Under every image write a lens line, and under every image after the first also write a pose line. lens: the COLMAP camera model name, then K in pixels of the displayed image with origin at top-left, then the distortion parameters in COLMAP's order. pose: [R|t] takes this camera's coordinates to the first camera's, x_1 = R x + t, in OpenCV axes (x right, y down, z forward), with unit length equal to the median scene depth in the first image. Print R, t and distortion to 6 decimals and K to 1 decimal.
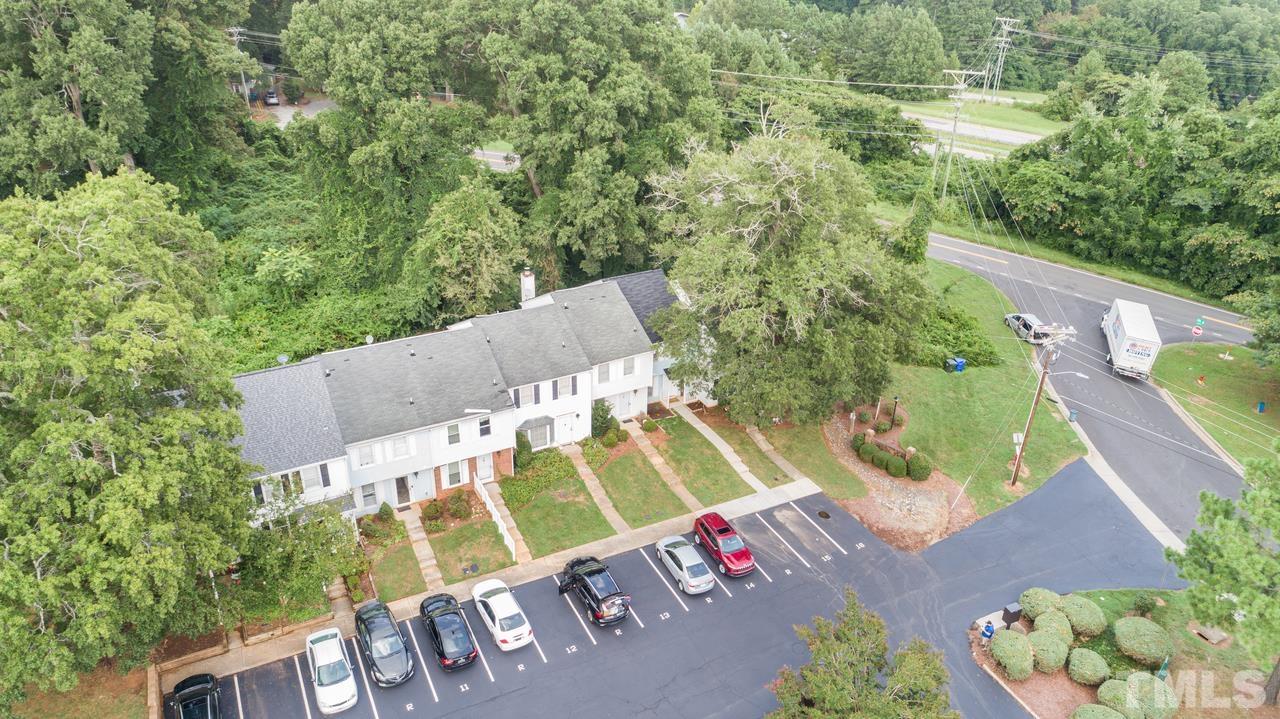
lens RADIAL K [[855.0, 0, 645.4], [0, 855.0, 357.4], [0, 0, 1]] dist [-0.017268, 0.001747]
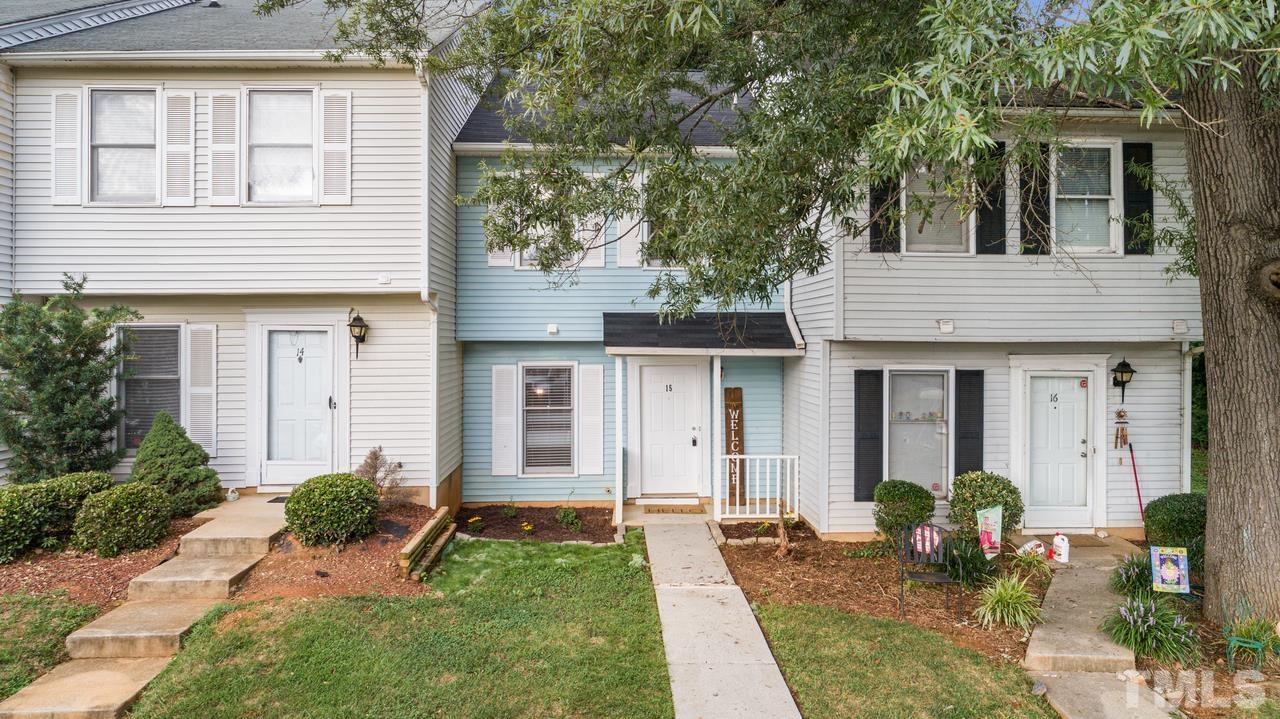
lens RADIAL K [[870.1, 0, 647.3], [0, 870.1, 335.7], [0, 0, 1]] dist [-0.013050, -0.002105]
pose [[0.900744, -0.019696, -0.433903, 0.133203], [-0.175930, 0.896813, -0.405925, 0.111671], [0.397125, 0.441971, 0.804334, 0.920783]]
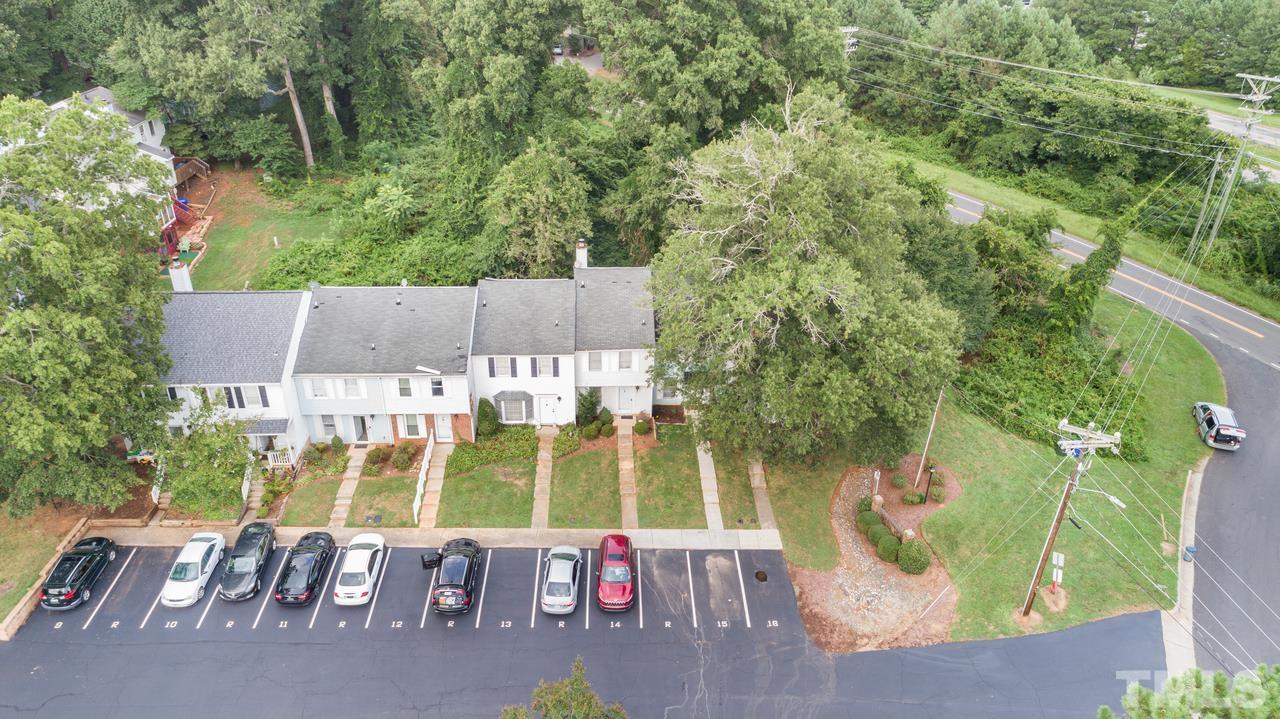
lens RADIAL K [[855.0, 0, 645.4], [0, 855.0, 357.4], [0, 0, 1]] dist [-0.017268, 0.001747]
pose [[0.898287, 0.210056, -0.385950, 0.368158], [-0.196050, 0.977660, 0.075800, -0.068984], [0.393250, 0.007575, 0.919400, 0.153348]]
